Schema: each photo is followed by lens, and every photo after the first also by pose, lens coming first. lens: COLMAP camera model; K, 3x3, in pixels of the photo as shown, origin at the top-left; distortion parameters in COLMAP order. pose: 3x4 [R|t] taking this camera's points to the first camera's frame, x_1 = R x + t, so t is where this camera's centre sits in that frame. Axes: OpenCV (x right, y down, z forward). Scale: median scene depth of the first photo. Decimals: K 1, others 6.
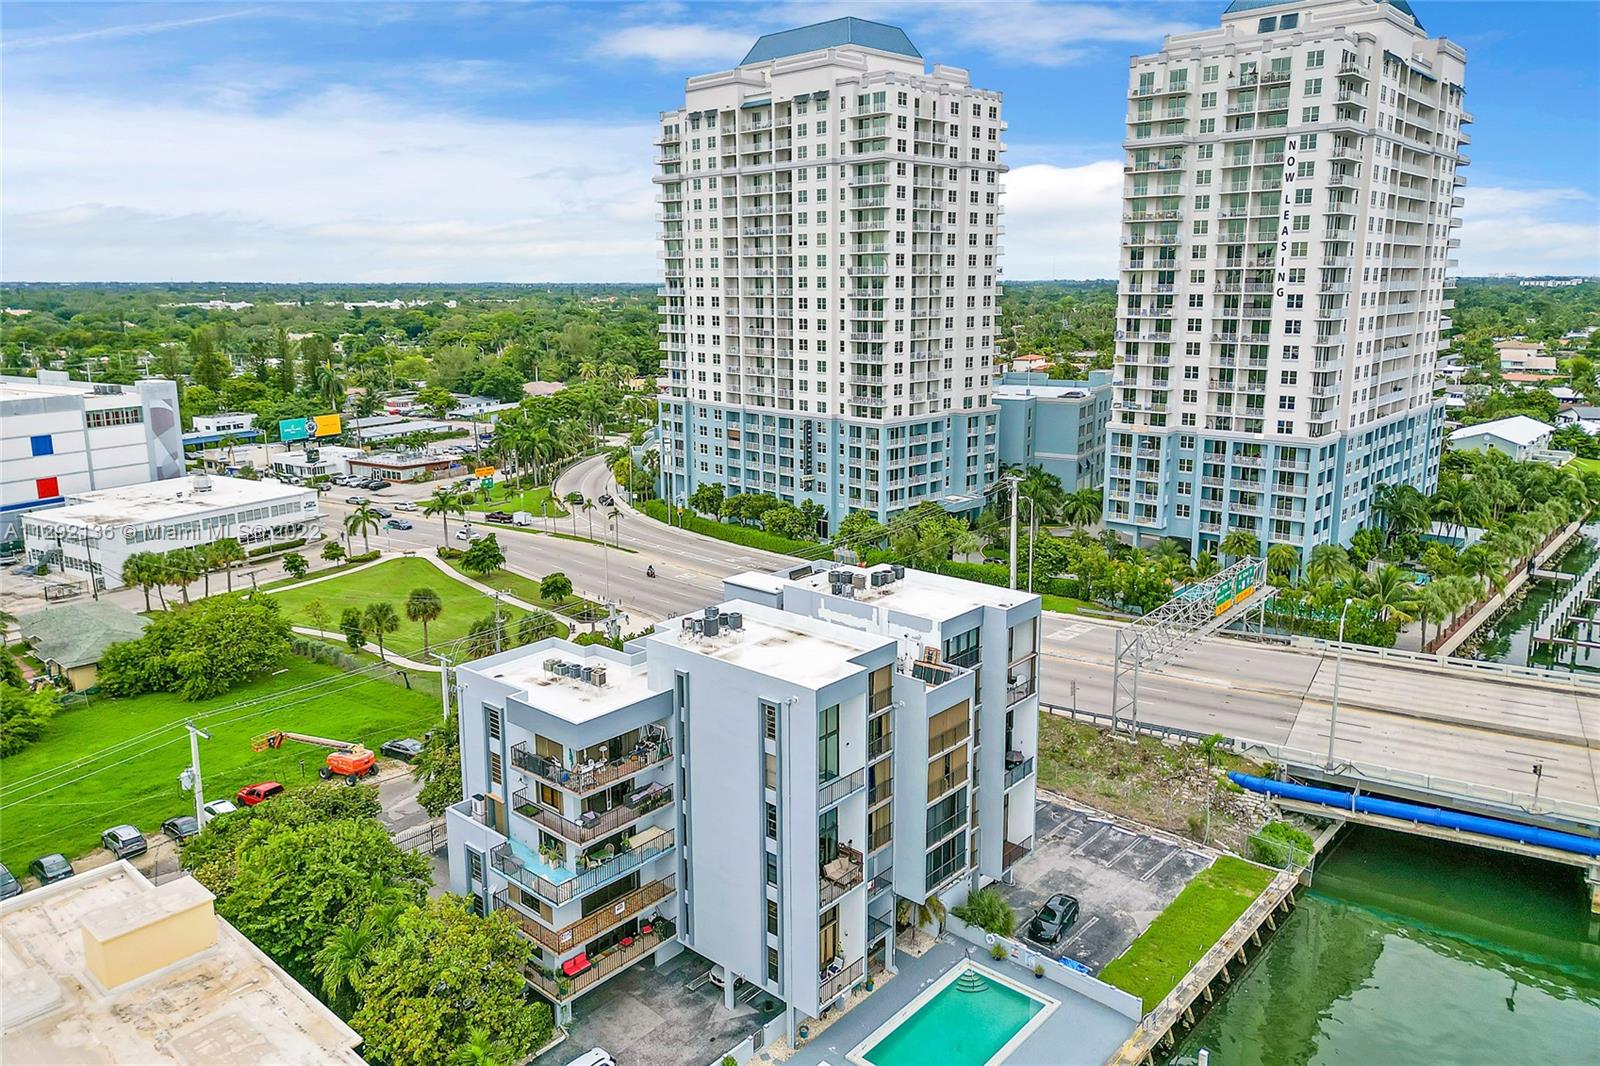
lens RADIAL K [[1145.6, 0, 808.2], [0, 1145.6, 541.7], [0, 0, 1]] dist [0.002322, -0.004556]
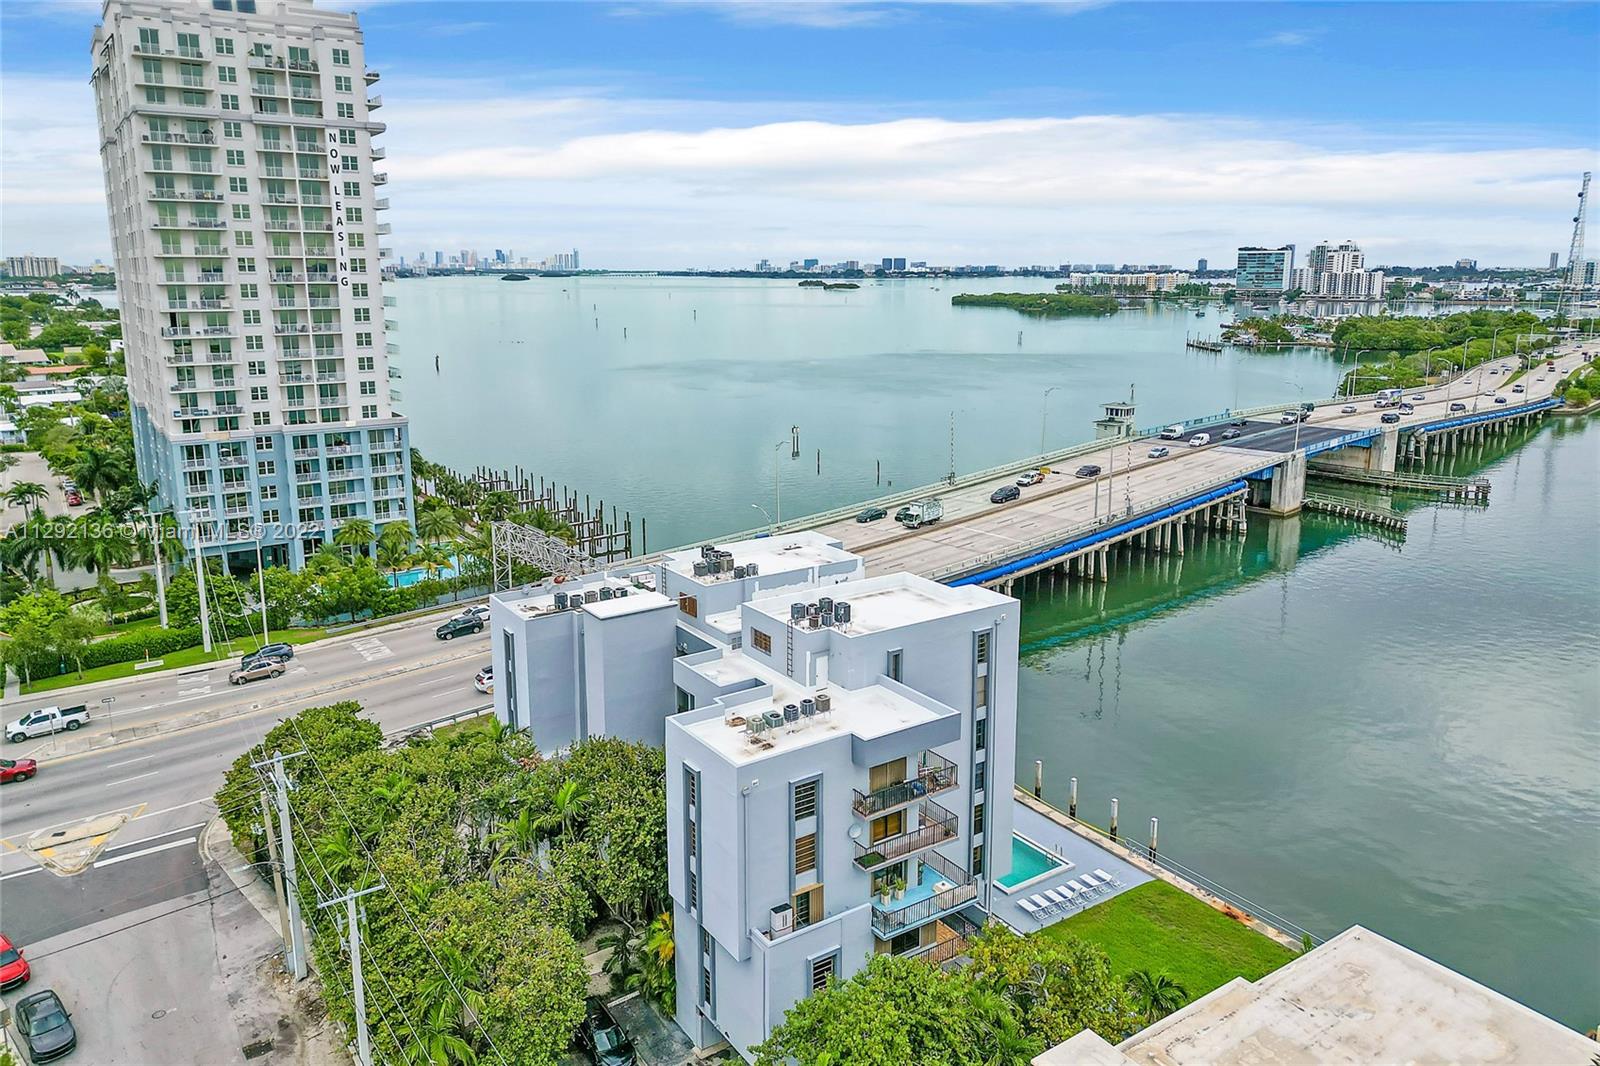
lens RADIAL K [[1145.6, 0, 797.0], [0, 1145.6, 522.9], [0, 0, 1]] dist [0.002322, -0.004556]
pose [[0.220737, -0.207562, 0.952992, -0.500988], [0.207126, 0.964782, 0.162154, -0.090024], [-0.953087, 0.161596, 0.255954, 0.379367]]
